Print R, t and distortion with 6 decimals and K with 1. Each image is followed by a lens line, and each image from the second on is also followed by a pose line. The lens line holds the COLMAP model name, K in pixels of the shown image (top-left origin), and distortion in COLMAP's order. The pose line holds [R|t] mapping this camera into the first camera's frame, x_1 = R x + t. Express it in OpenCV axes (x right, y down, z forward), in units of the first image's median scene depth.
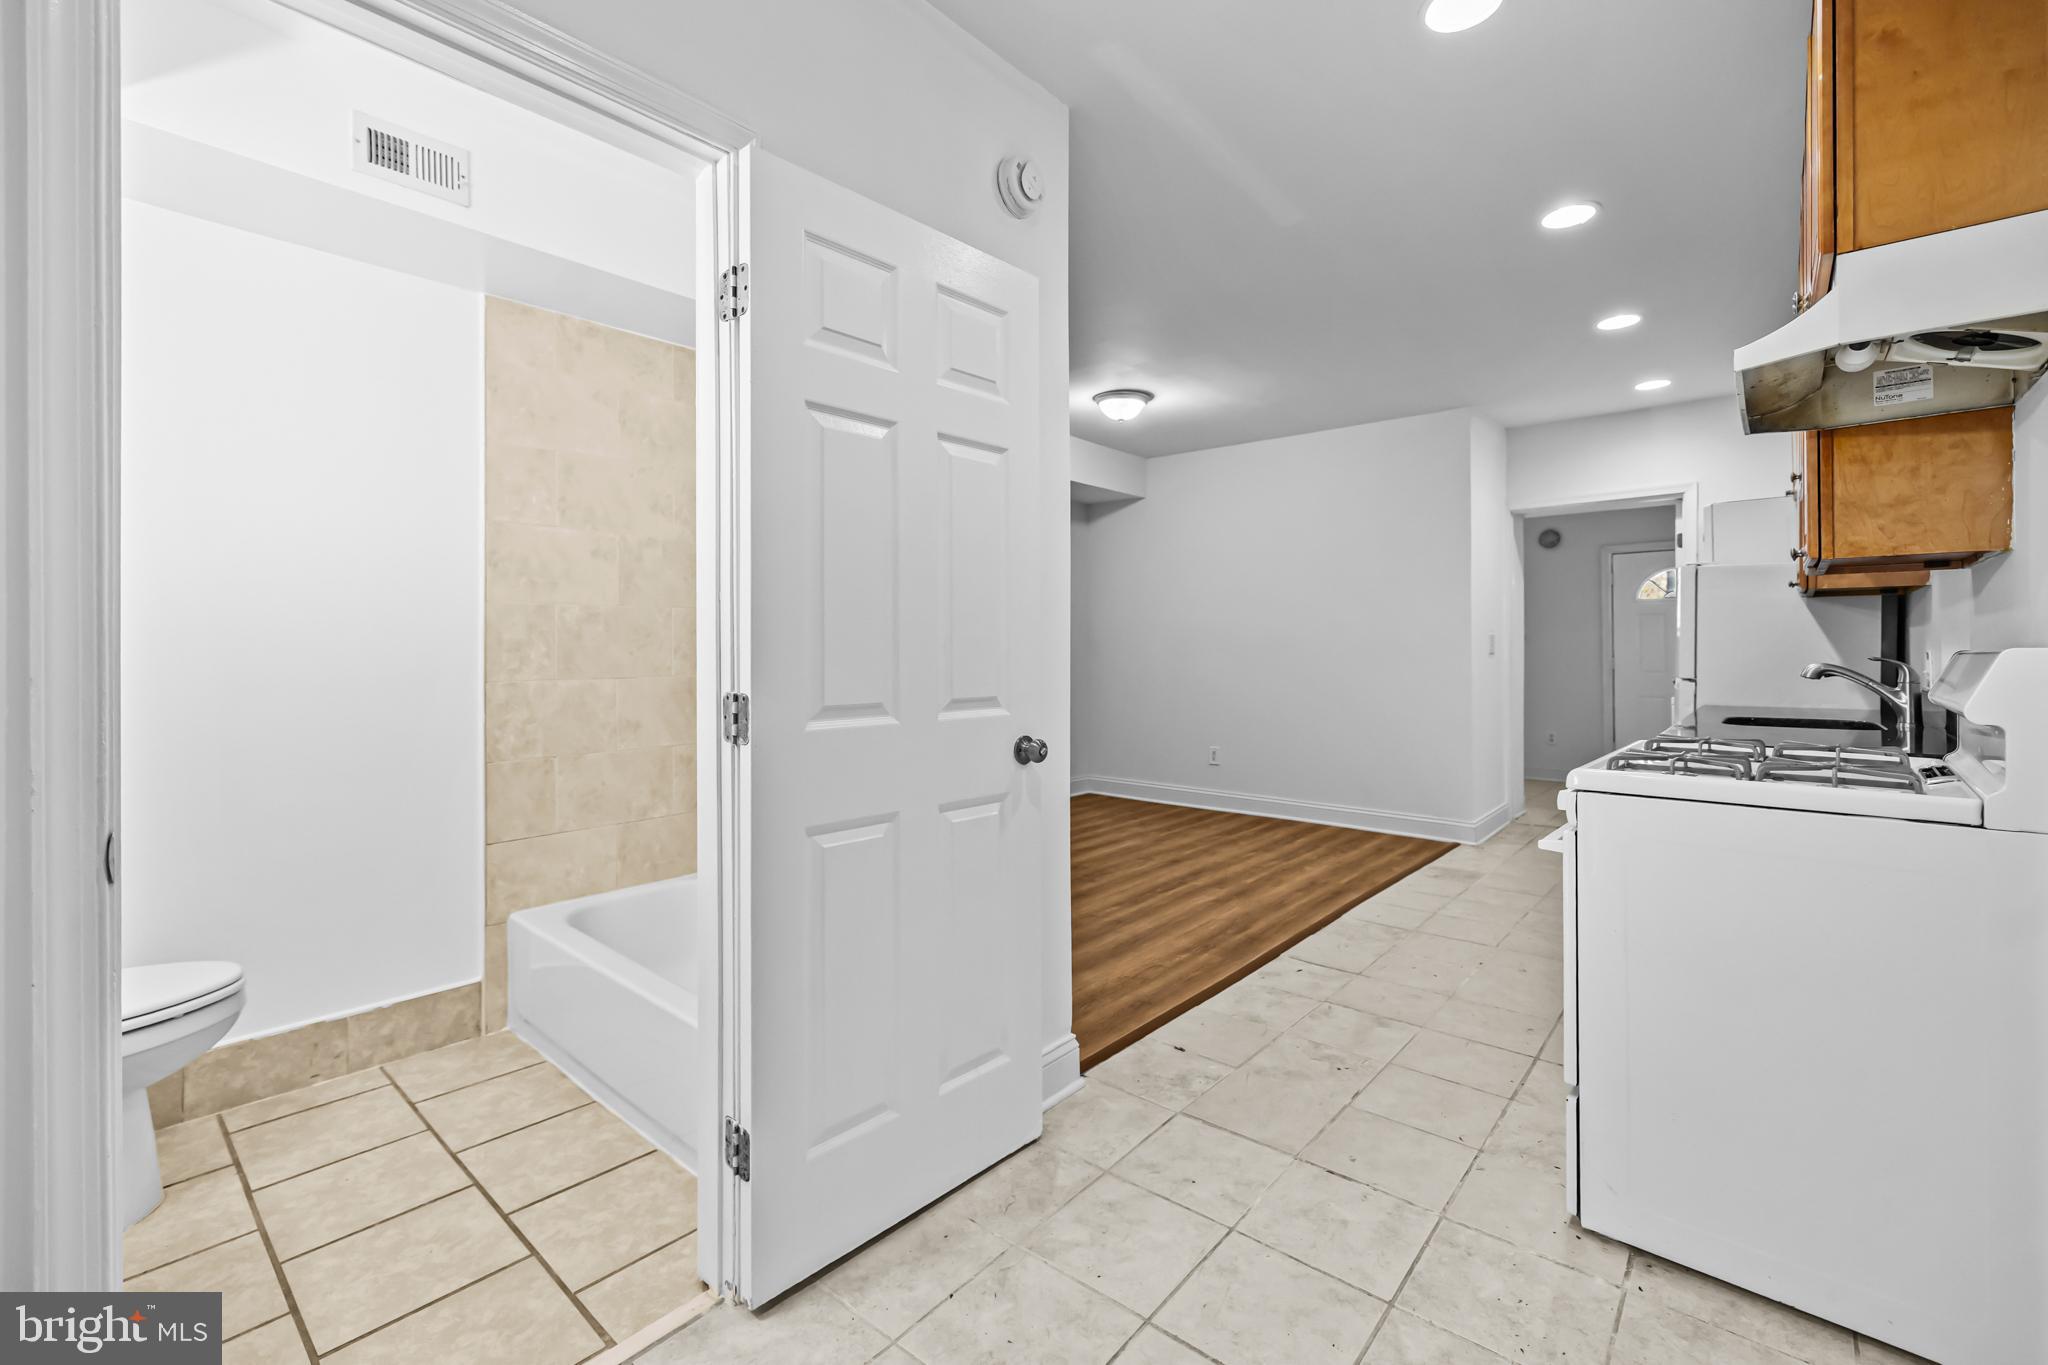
lens RADIAL K [[867.2, 0, 1021.0], [0, 867.2, 648.9], [0, 0, 1]] dist [0.001071, 0.000515]
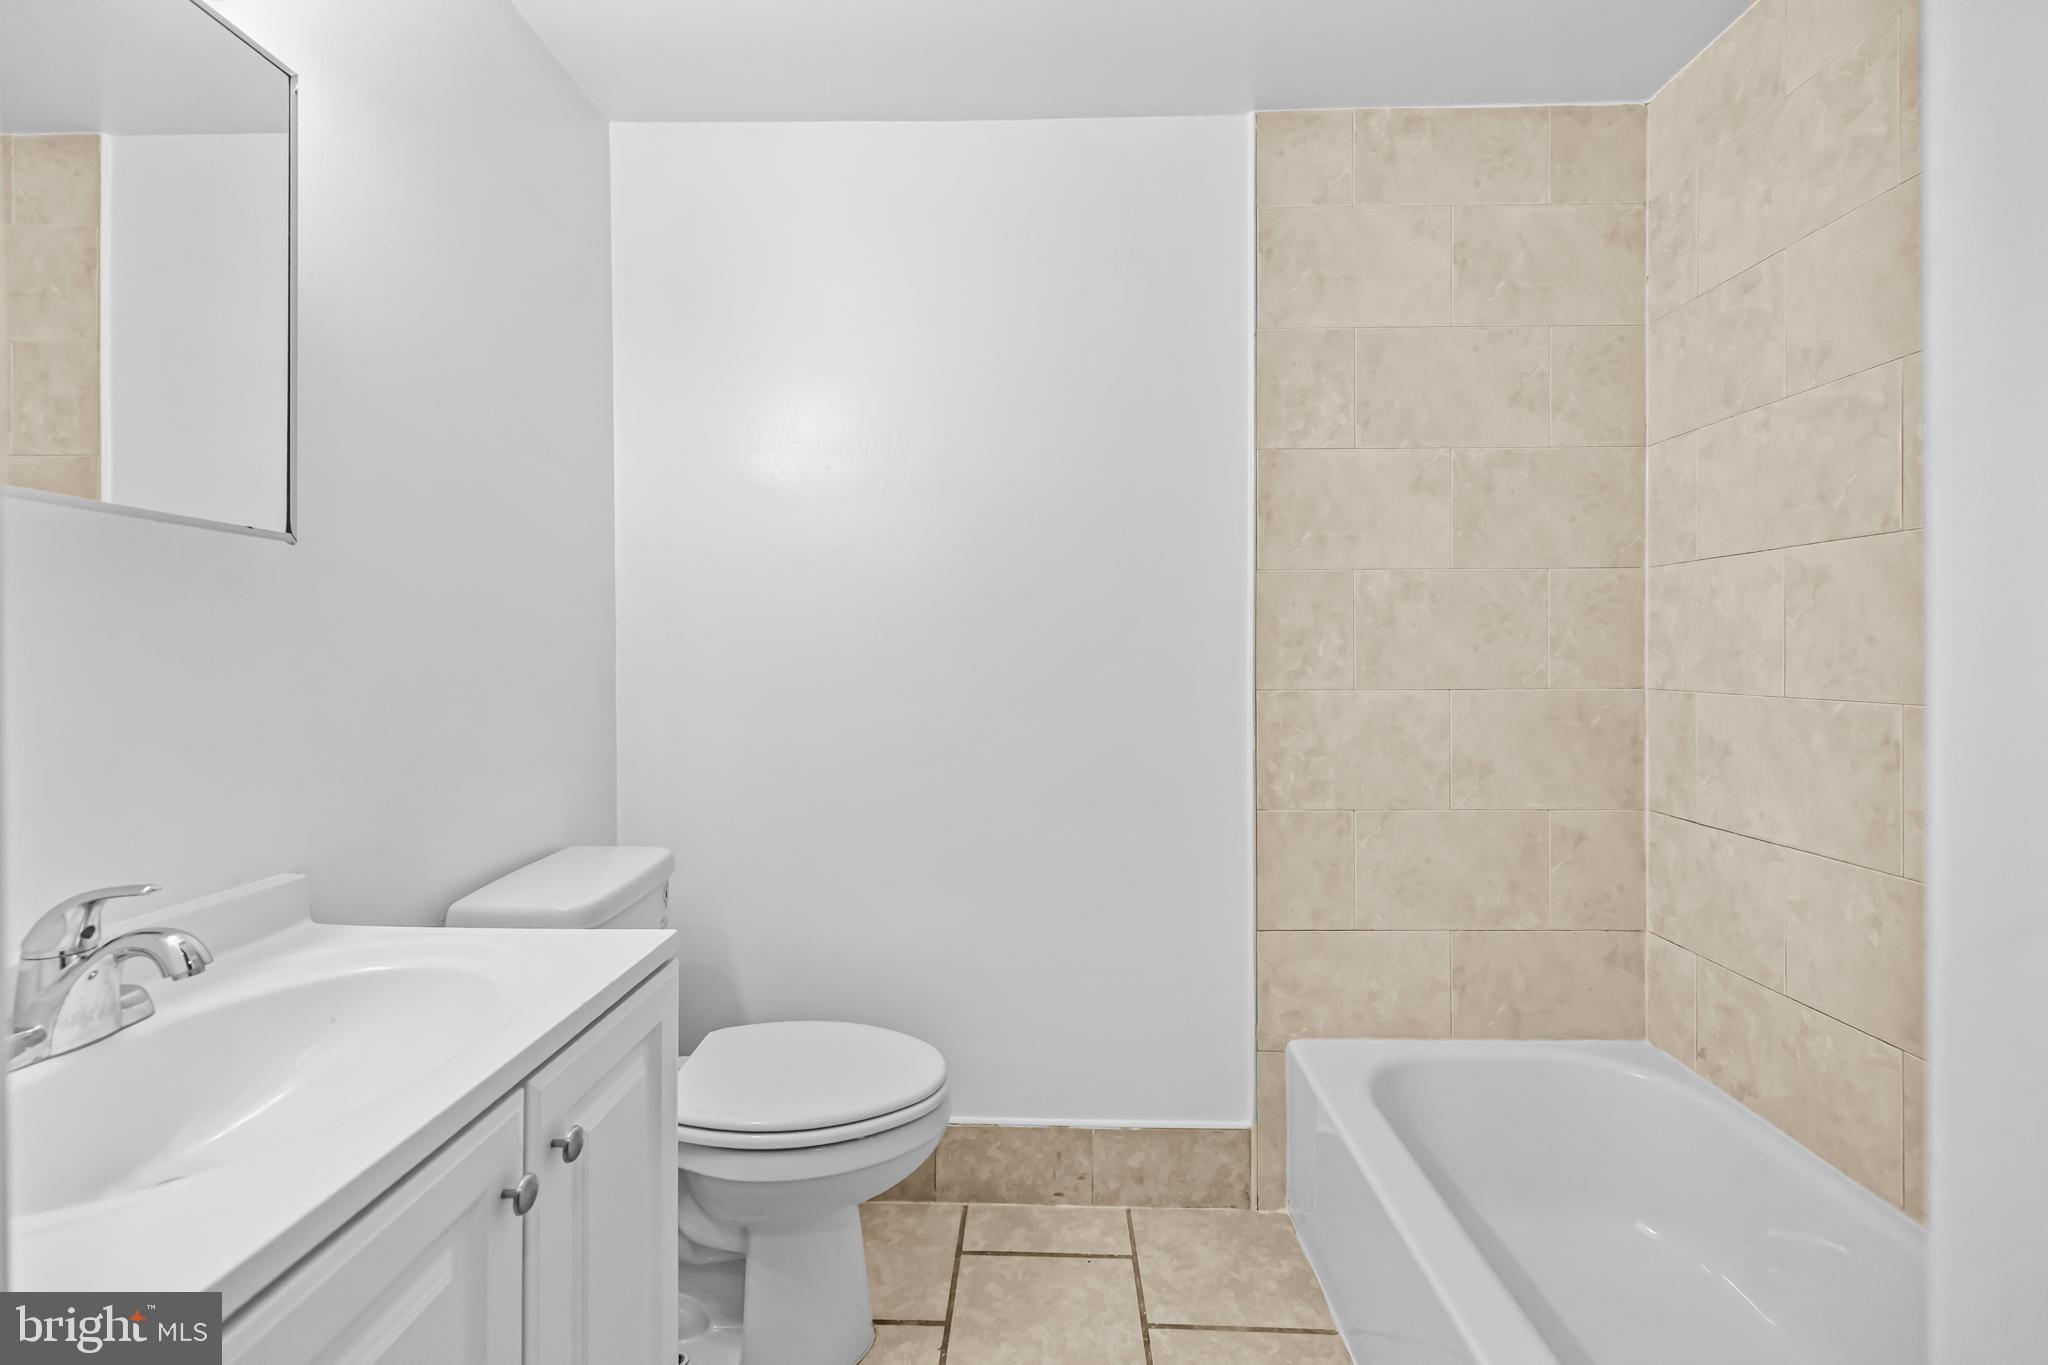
lens RADIAL K [[867.2, 0, 1021.0], [0, 867.2, 648.9], [0, 0, 1]] dist [0.001071, 0.000515]
pose [[0.637805, 0.000635, -0.770198, -0.212501], [-0.000249, 1.000000, 0.000618, 0.005914], [0.770198, -0.000202, 0.637805, 0.426122]]
